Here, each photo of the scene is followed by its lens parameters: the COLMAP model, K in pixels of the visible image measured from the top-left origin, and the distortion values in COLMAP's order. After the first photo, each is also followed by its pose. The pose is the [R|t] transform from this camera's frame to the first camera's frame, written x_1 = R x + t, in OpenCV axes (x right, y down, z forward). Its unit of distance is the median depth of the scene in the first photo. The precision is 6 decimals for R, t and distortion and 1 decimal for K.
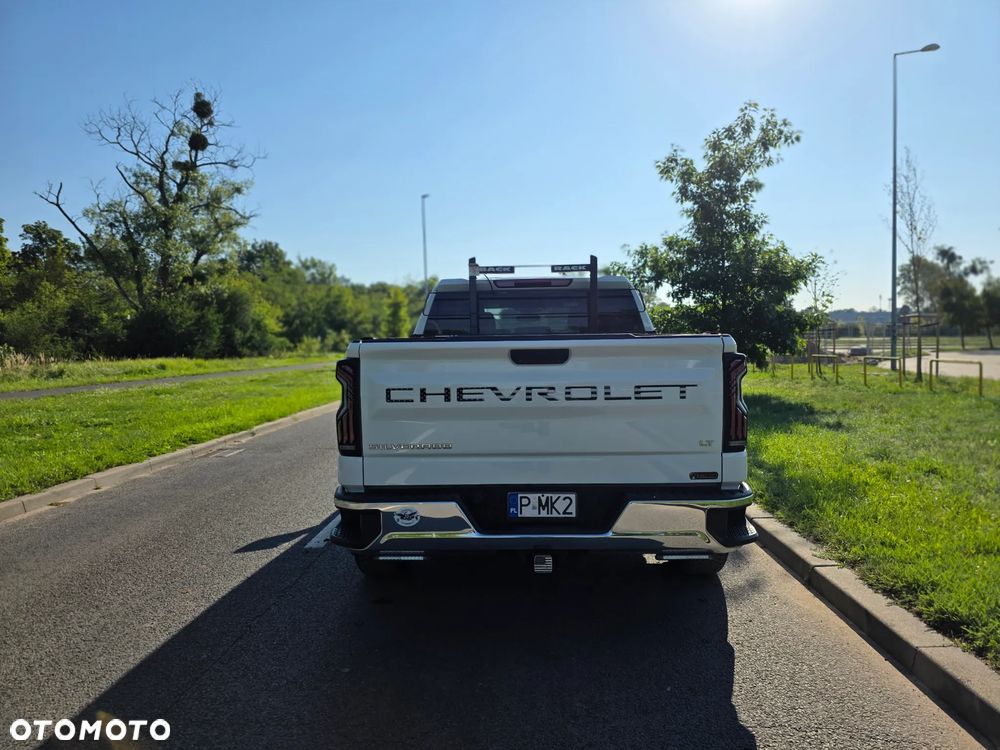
lens RADIAL K [[660.2, 0, 507.5], [0, 660.2, 373.0], [0, 0, 1]] dist [0.093165, -0.100071]
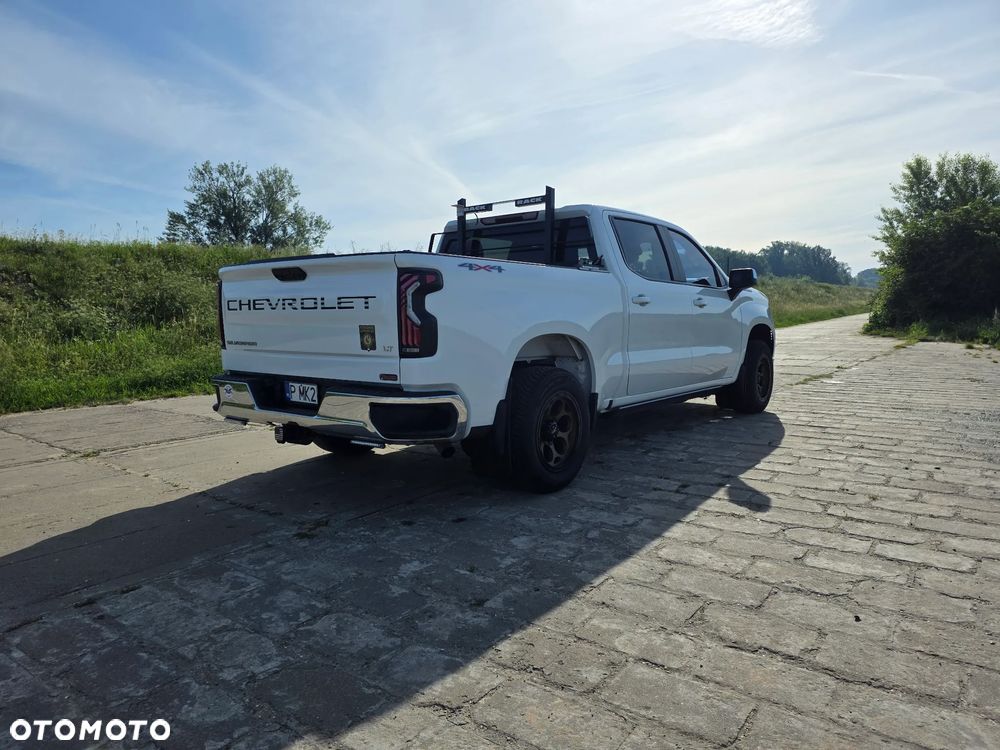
lens RADIAL K [[661.7, 0, 503.9], [0, 661.7, 378.5], [0, 0, 1]] dist [0.064114, -0.065458]
pose [[0.802116, 0.066535, -0.593450, 1.135890], [-0.025366, 0.996673, 0.077458, 0.063676], [0.596629, -0.047077, 0.801135, 0.209132]]
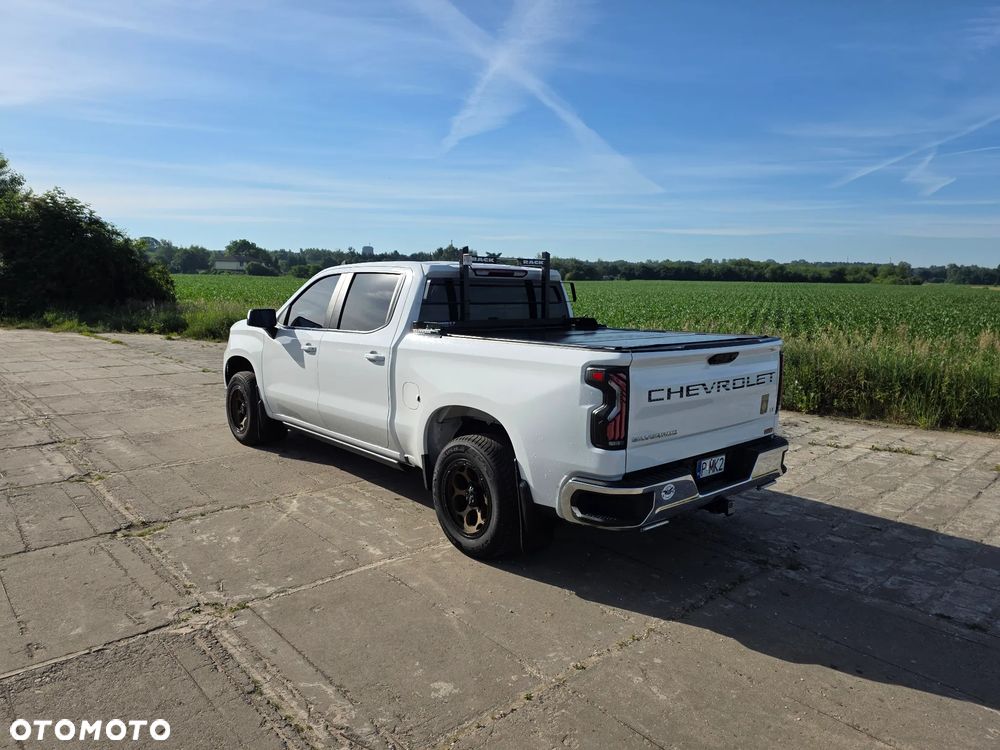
lens RADIAL K [[661.7, 0, 503.9], [0, 661.7, 378.5], [0, 0, 1]] dist [0.064114, -0.065458]
pose [[0.733102, -0.066791, 0.676831, -1.182004], [-0.000354, 0.995129, 0.098584, -0.115884], [-0.680119, -0.072512, 0.729507, 0.308571]]
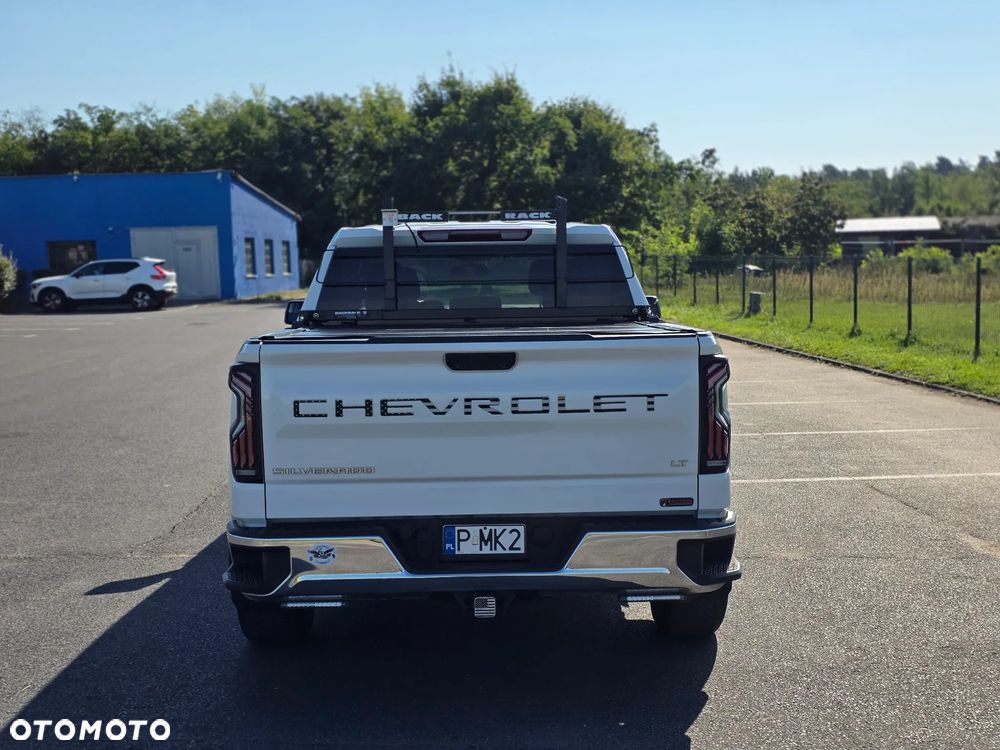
lens RADIAL K [[1296.2, 0, 500.0], [0, 1296.2, 375.0], [0, 0, 1]] dist [0.118306, 0.001034]
pose [[0.998668, -0.004896, 0.051357, -0.010526], [0.002811, 0.999172, 0.040599, -0.072988], [-0.051513, -0.040401, 0.997855, -0.619618]]
